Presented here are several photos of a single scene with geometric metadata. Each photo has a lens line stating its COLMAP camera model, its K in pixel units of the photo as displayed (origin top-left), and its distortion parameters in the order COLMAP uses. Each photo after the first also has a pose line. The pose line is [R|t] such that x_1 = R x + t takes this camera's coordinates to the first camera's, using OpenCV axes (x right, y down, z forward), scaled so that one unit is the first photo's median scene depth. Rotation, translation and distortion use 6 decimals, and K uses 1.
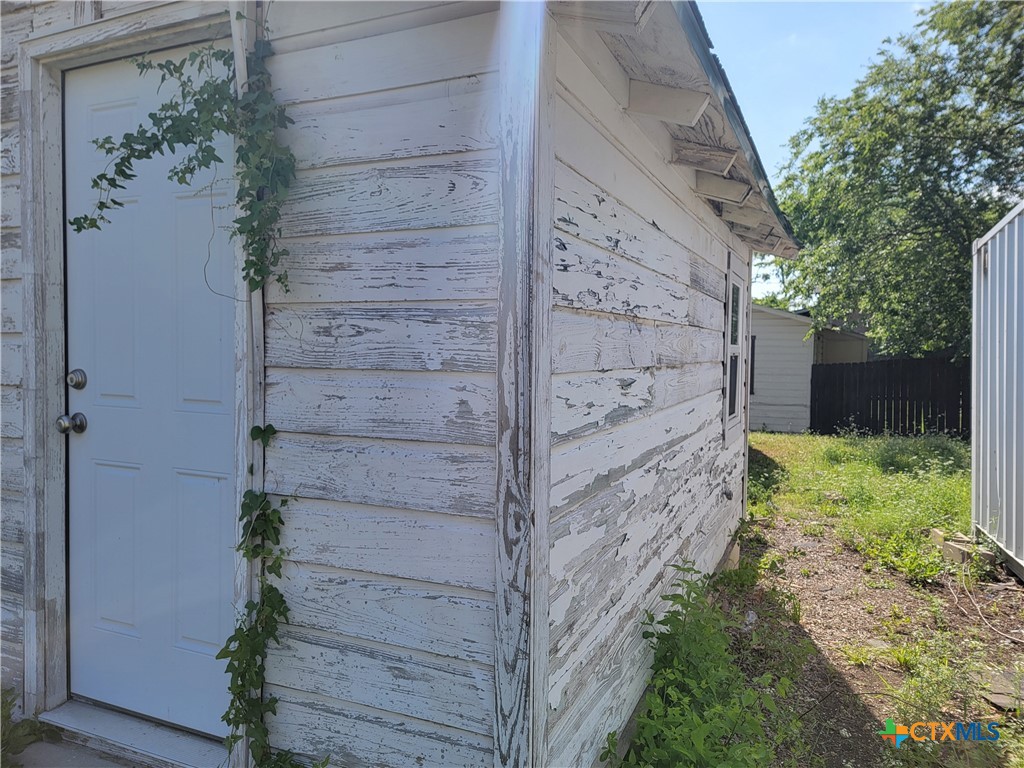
lens RADIAL K [[715.0, 0, 510.0], [0, 715.0, 383.6], [0, 0, 1]] dist [0.067377, -0.055151]
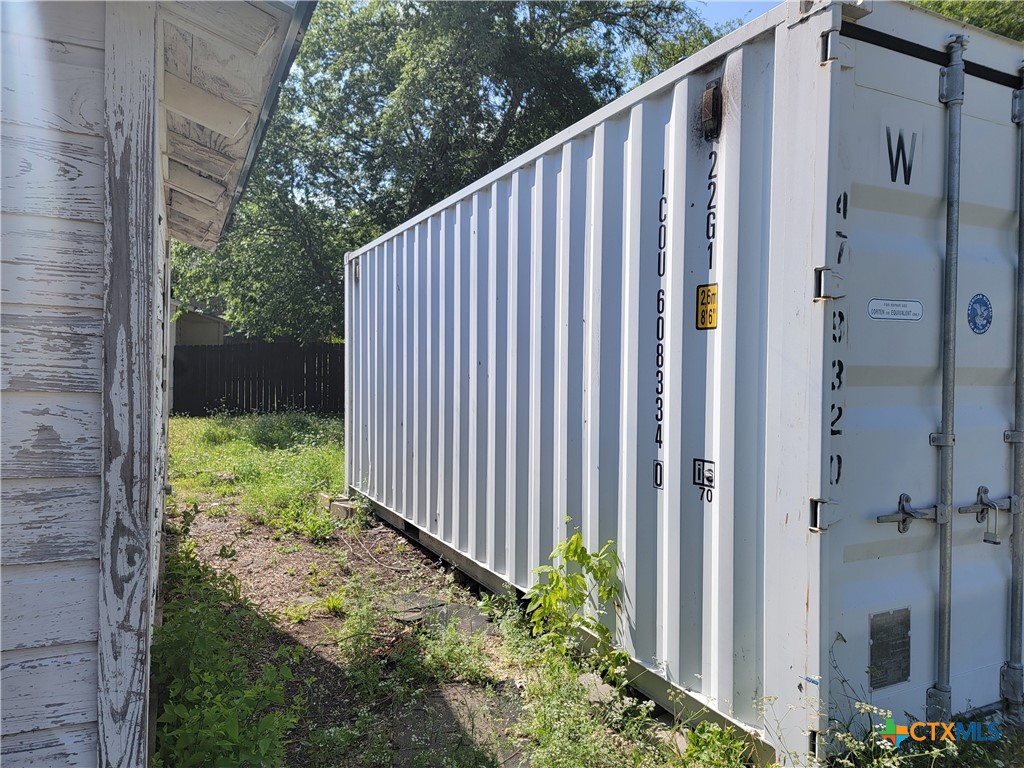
lens RADIAL K [[715.0, 0, 513.8], [0, 715.0, 385.5], [0, 0, 1]] dist [0.067377, -0.055151]
pose [[0.642344, -0.021944, 0.766102, -0.361367], [-0.005212, 0.999442, 0.032997, -0.054251], [-0.766399, -0.025188, 0.641871, 0.035018]]
